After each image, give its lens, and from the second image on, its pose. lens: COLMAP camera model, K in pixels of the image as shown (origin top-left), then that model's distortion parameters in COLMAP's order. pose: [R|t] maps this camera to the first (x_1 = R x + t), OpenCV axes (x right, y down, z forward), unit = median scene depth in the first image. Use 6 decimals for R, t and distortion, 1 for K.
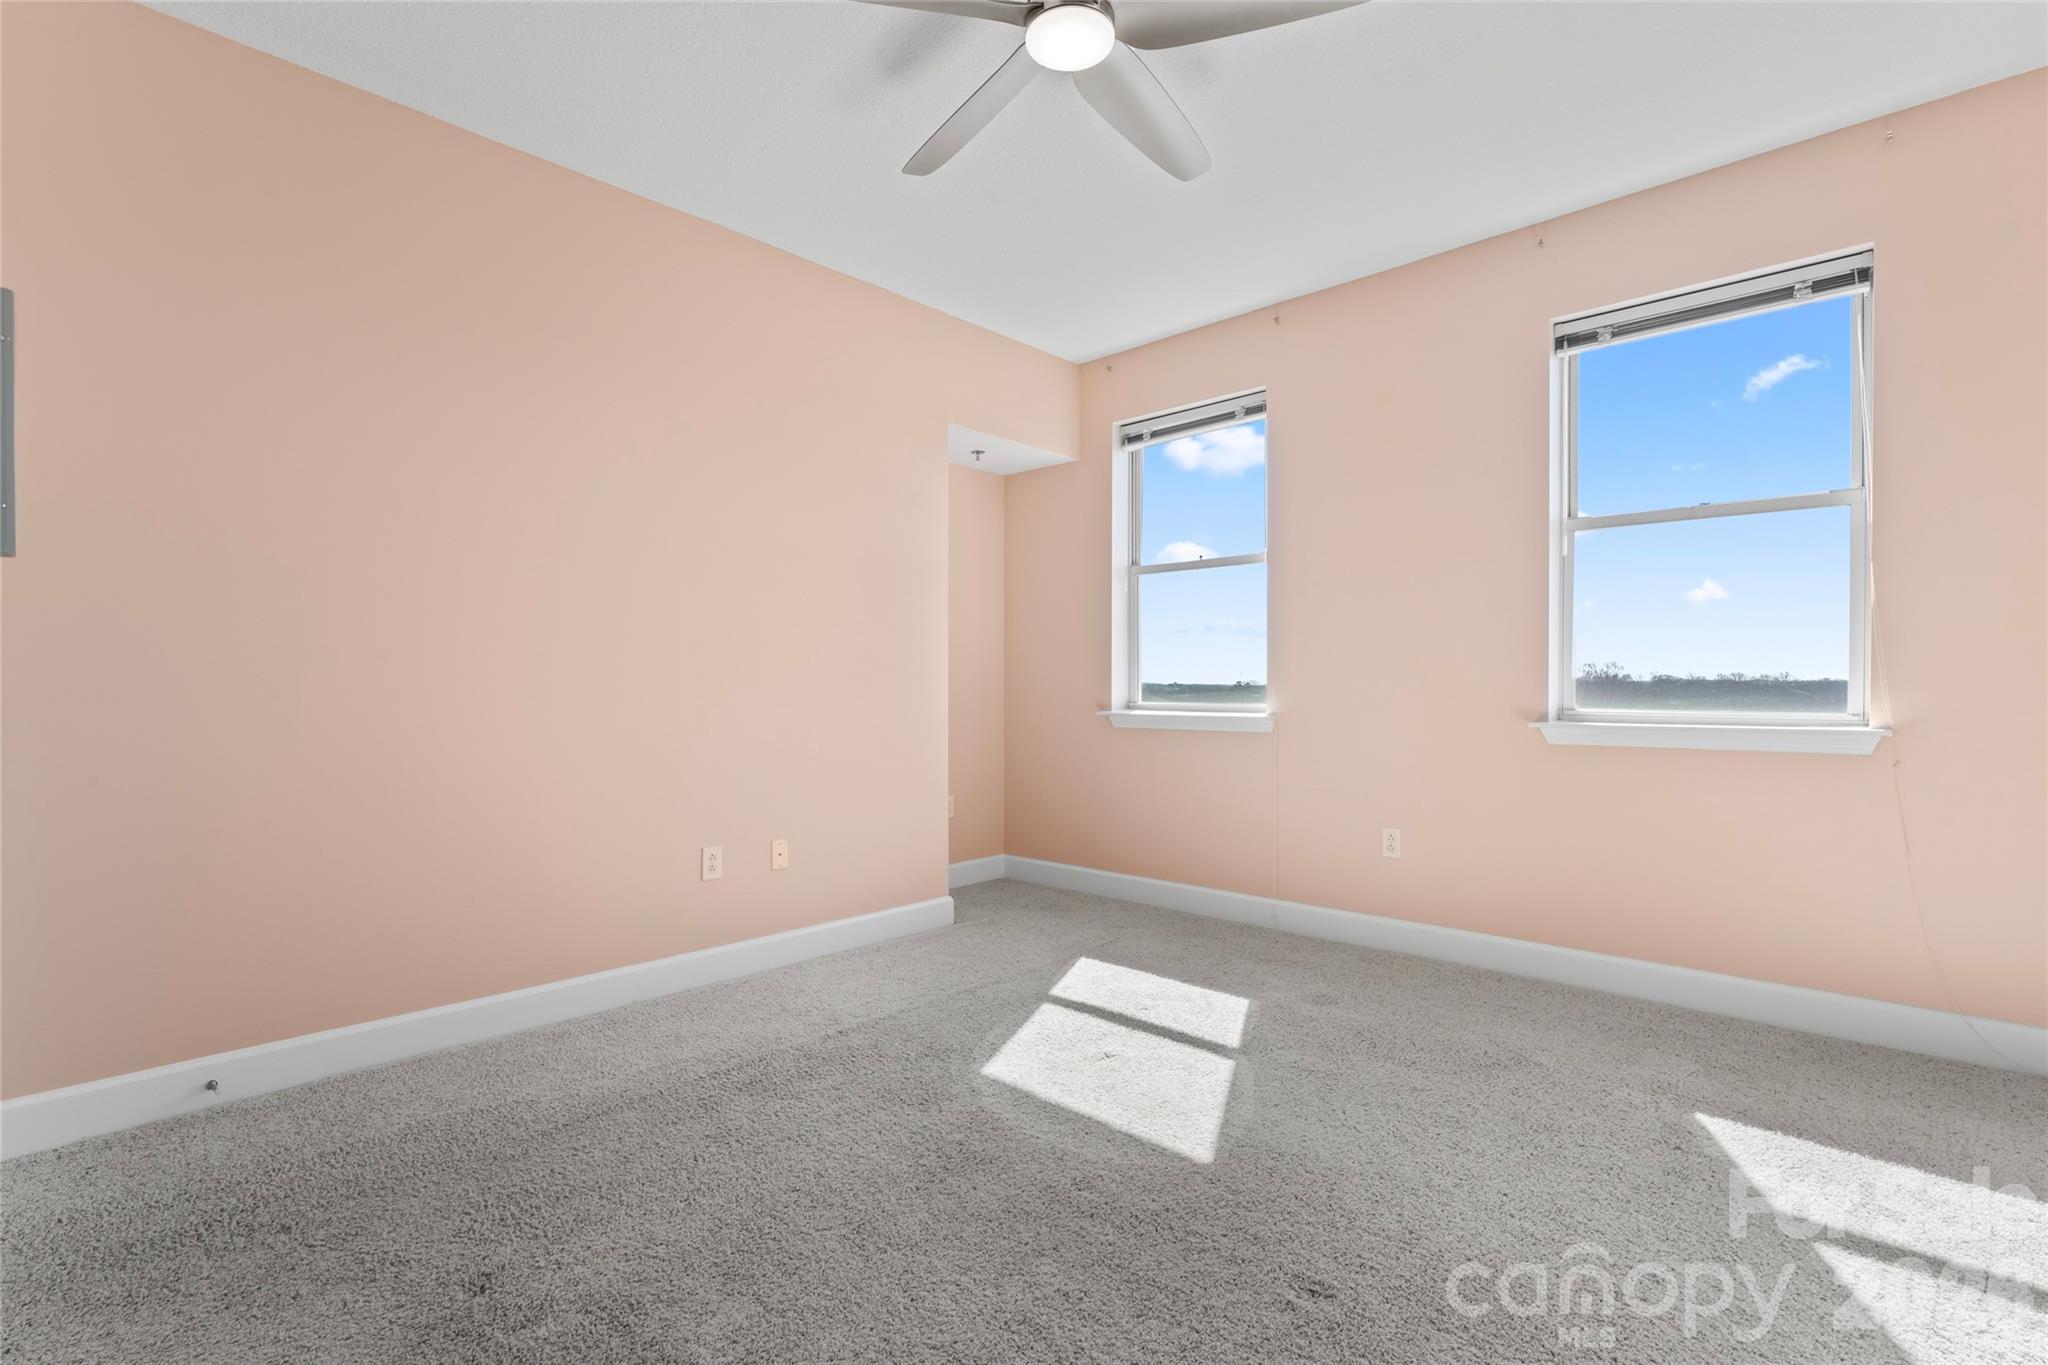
lens RADIAL K [[929.9, 0, 1014.9], [0, 929.9, 680.9], [0, 0, 1]] dist [0.013534, -0.000232]
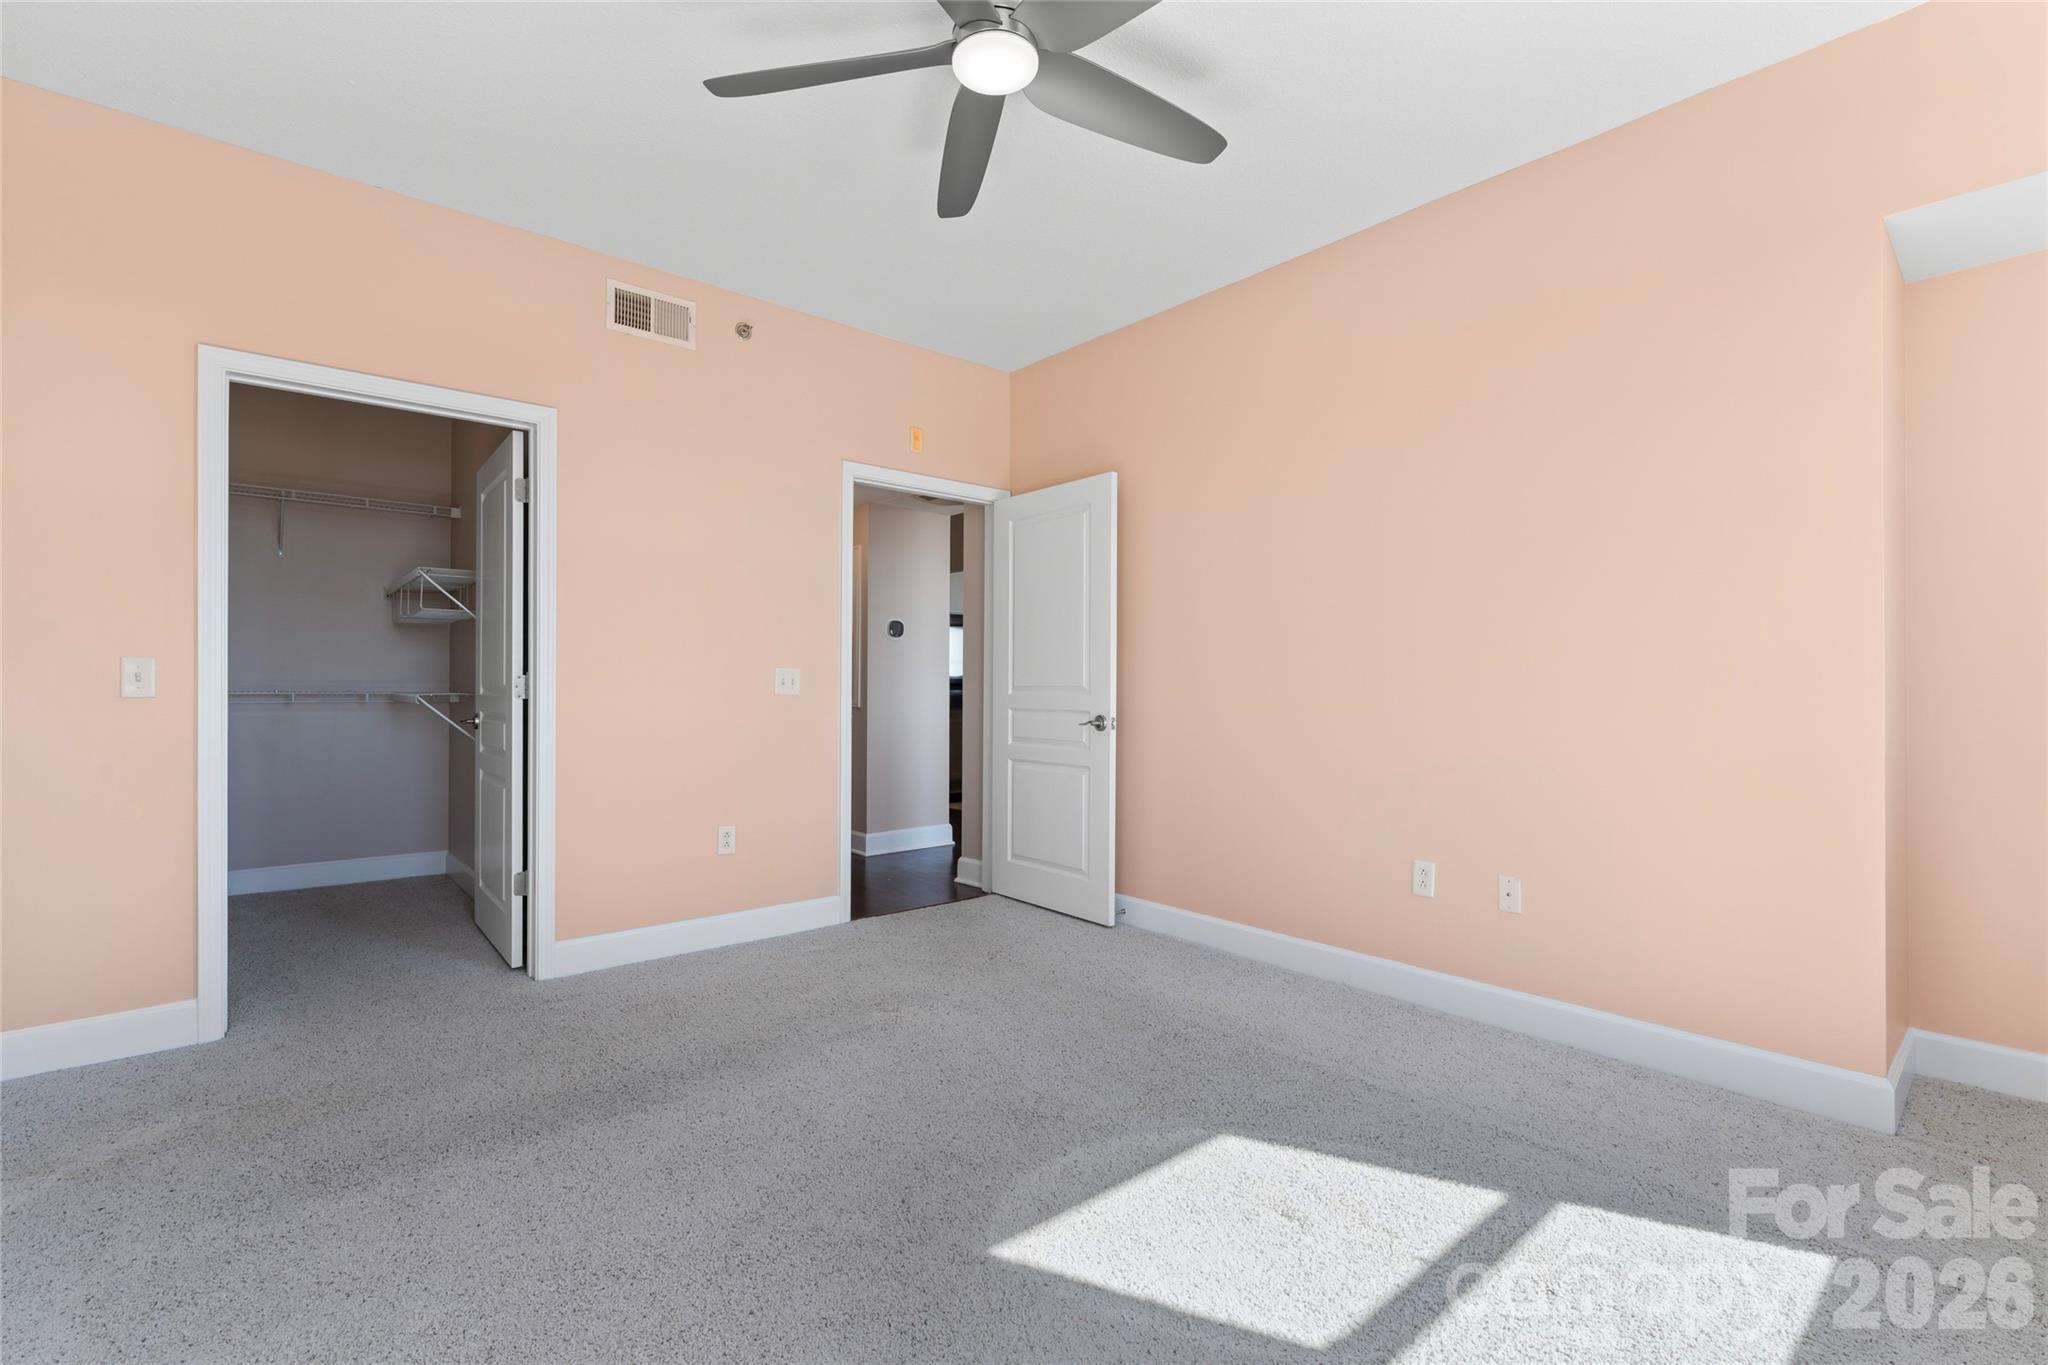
lens RADIAL K [[929.9, 0, 1014.9], [0, 929.9, 680.9], [0, 0, 1]] dist [0.013534, -0.000232]
pose [[-0.117827, -0.012375, -0.992957, 0.566018], [-0.001833, 0.999923, -0.012244, 0.008441], [0.993032, 0.000378, -0.117841, 0.605438]]
